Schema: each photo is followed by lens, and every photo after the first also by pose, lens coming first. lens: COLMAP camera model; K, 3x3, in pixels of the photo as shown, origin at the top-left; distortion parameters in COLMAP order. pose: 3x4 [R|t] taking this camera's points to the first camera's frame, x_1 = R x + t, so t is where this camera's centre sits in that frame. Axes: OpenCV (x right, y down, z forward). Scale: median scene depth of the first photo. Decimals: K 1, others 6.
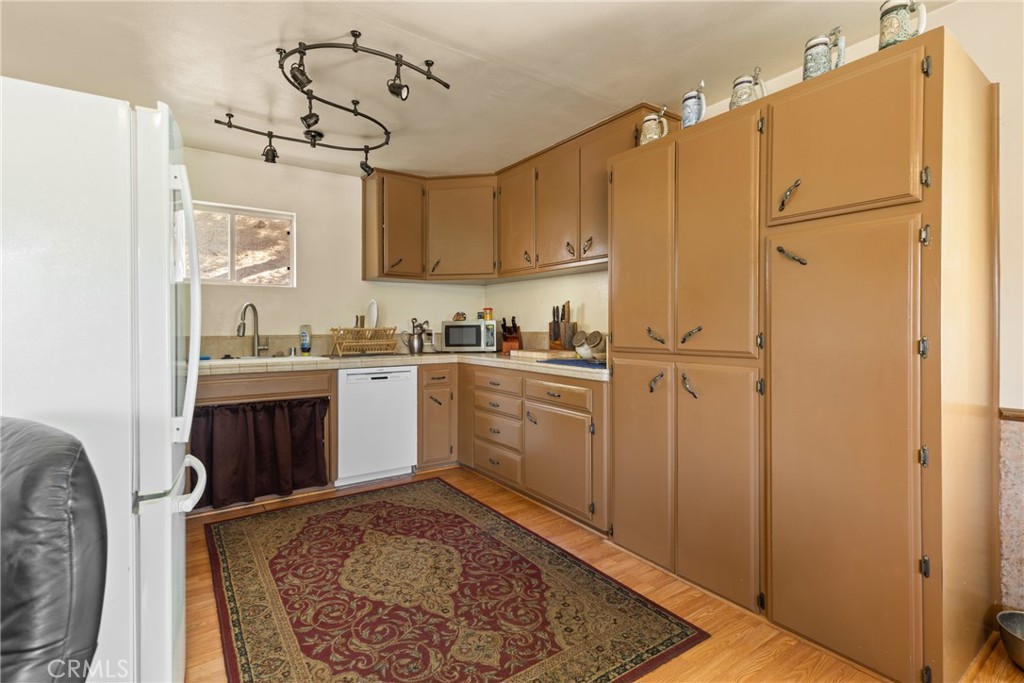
lens RADIAL K [[493.5, 0, 512.0], [0, 493.5, 341.5], [0, 0, 1]] dist [0.003525, 0.000306]
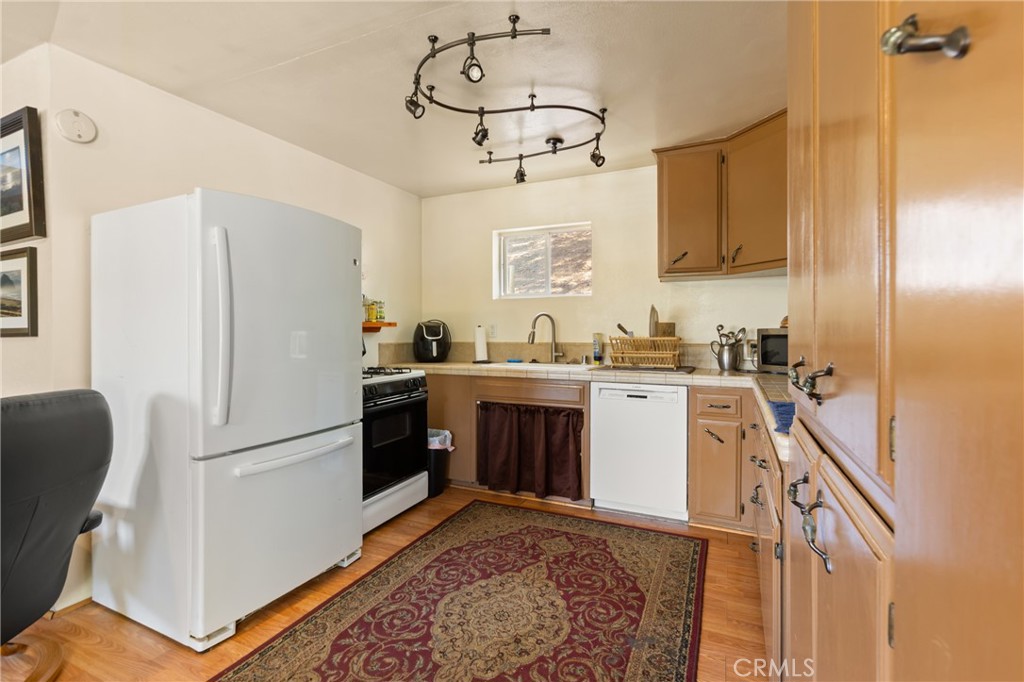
lens RADIAL K [[477.5, 0, 512.0], [0, 477.5, 341.0], [0, 0, 1]] dist [0.003235, 0.000253]
pose [[0.485647, 0.024184, -0.873820, 0.415616], [-0.023866, 0.999611, 0.014402, -0.034641], [0.873829, 0.013860, 0.486035, 0.488419]]
